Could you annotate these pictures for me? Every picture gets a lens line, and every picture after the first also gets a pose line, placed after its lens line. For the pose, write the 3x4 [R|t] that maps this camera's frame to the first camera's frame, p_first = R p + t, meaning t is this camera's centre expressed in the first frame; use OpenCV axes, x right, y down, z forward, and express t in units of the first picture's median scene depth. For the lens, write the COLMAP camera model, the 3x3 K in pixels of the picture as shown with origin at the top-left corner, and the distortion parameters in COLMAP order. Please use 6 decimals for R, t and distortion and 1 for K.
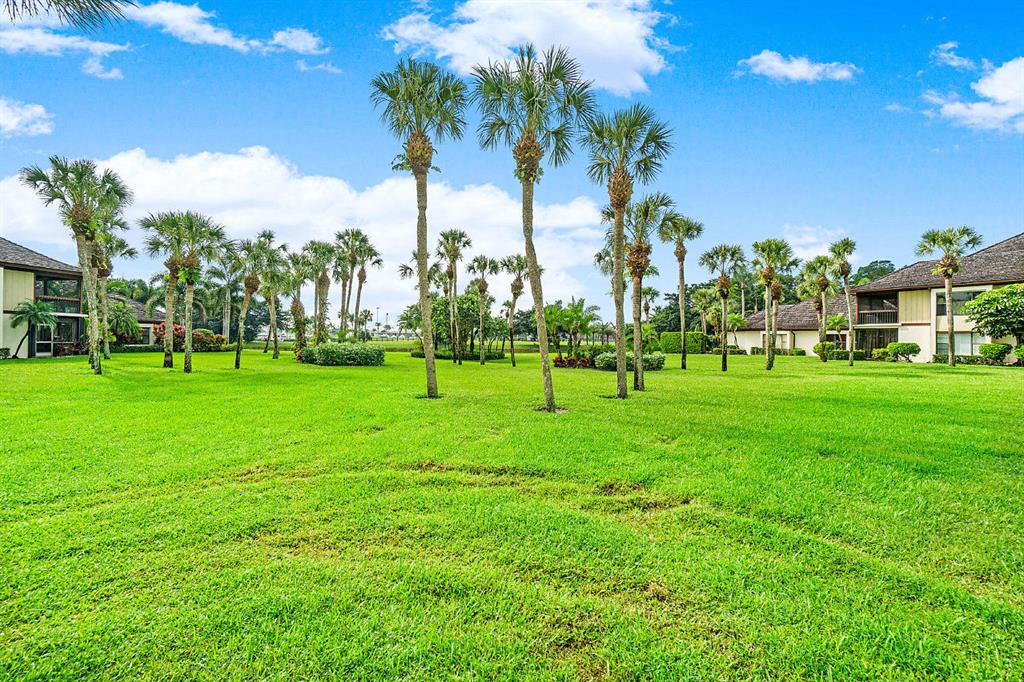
lens RADIAL K [[451.3, 0, 508.2], [0, 451.3, 329.1], [0, 0, 1]] dist [-0.036854, 0.016185]
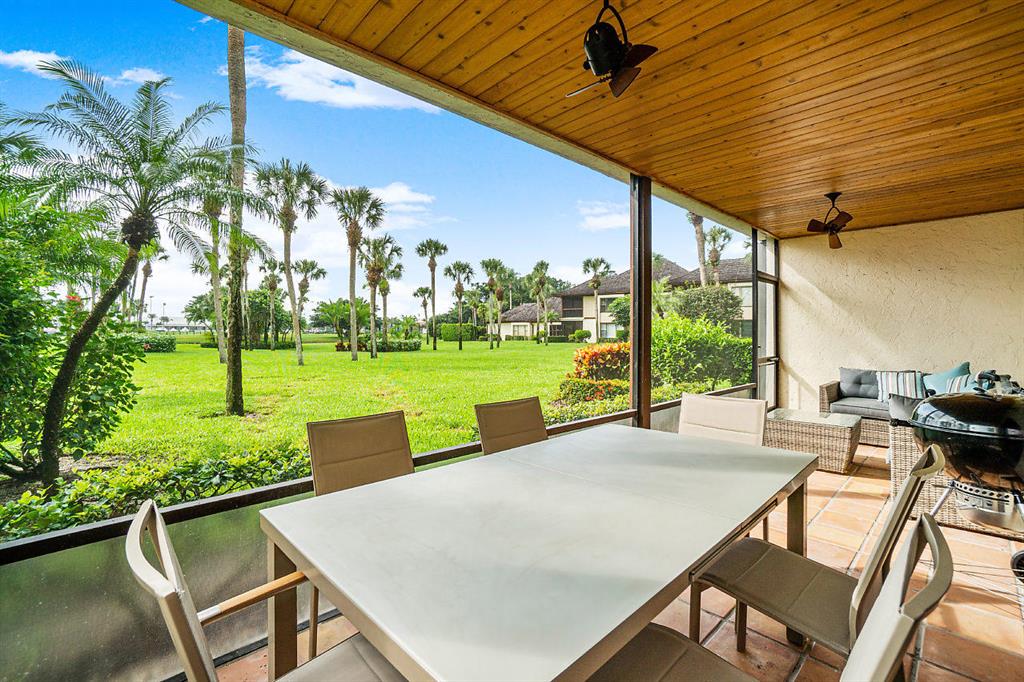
lens RADIAL K [[451.3, 0, 508.2], [0, 451.3, 329.1], [0, 0, 1]] dist [-0.036854, 0.016185]
pose [[0.921196, -0.005148, 0.389065, 0.055437], [-0.001010, 0.999877, 0.015621, 0.003232], [-0.389097, -0.014783, 0.921078, -0.323185]]
